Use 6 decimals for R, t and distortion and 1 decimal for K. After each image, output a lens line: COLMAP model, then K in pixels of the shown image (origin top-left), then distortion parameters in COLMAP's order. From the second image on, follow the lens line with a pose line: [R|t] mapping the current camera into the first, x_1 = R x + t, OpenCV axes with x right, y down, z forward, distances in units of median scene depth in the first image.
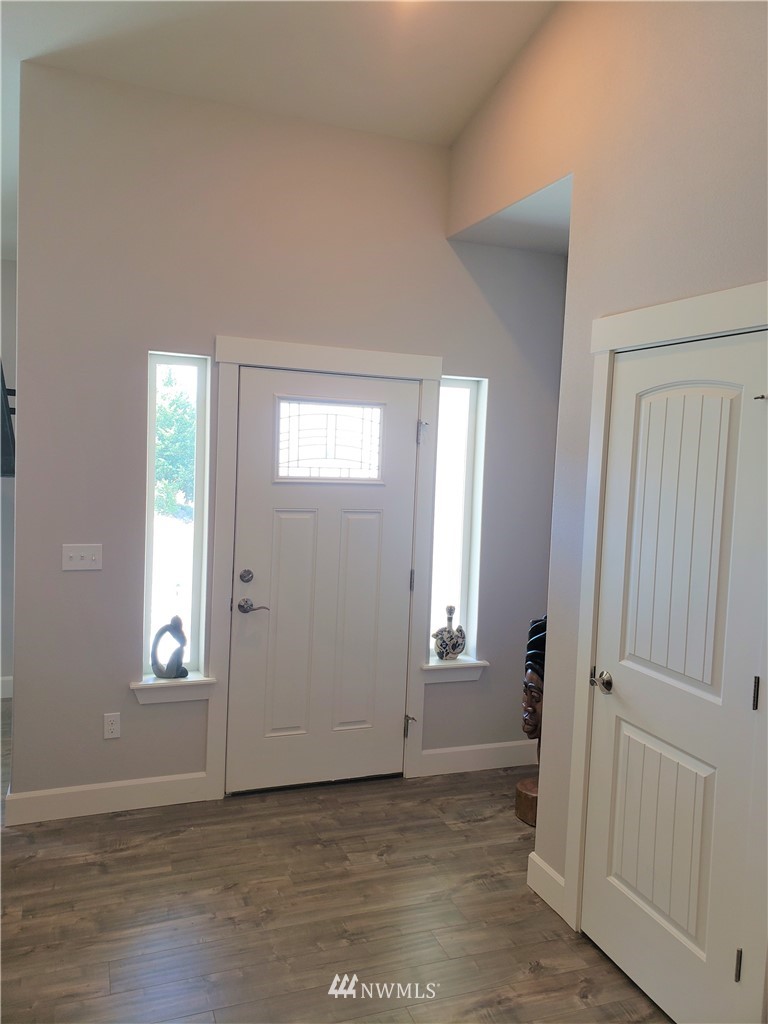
lens RADIAL K [[792.8, 0, 383.0], [0, 792.8, 538.0], [0, 0, 1]] dist [0.056413, -0.002841]
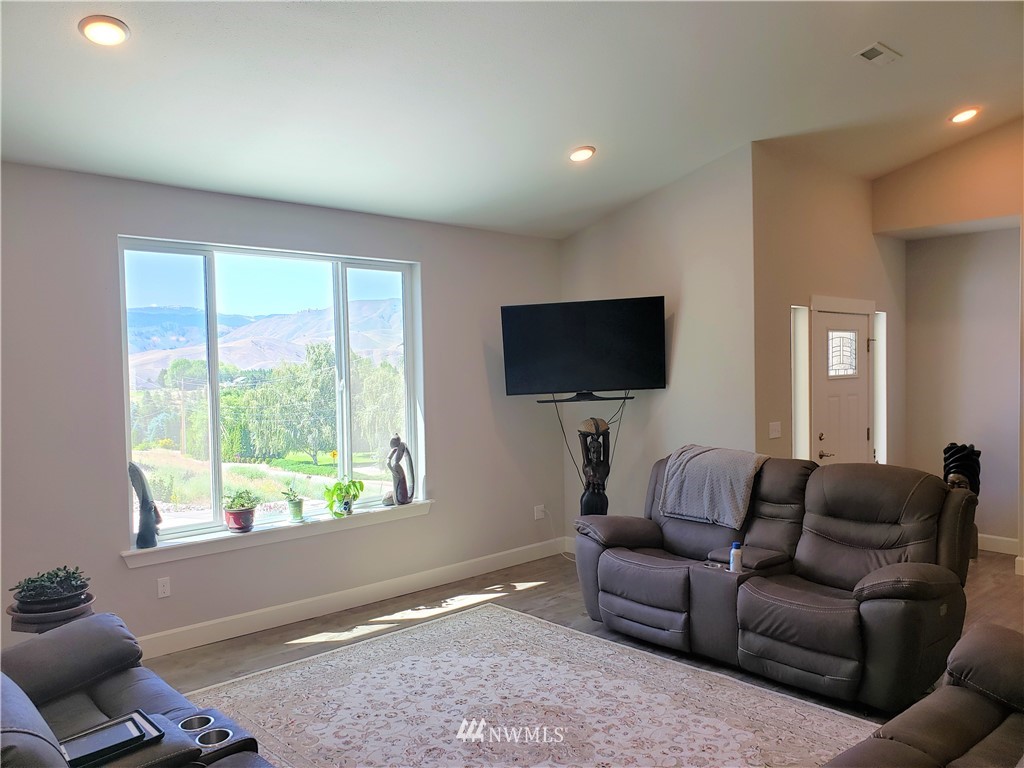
lens RADIAL K [[792.8, 0, 512.3], [0, 792.8, 389.4], [0, 0, 1]] dist [0.056413, -0.002841]
pose [[0.925642, -0.049975, 0.375086, -1.302557], [0.059092, 0.998170, -0.012835, -0.063332], [-0.373758, 0.034045, 0.926901, -0.294218]]
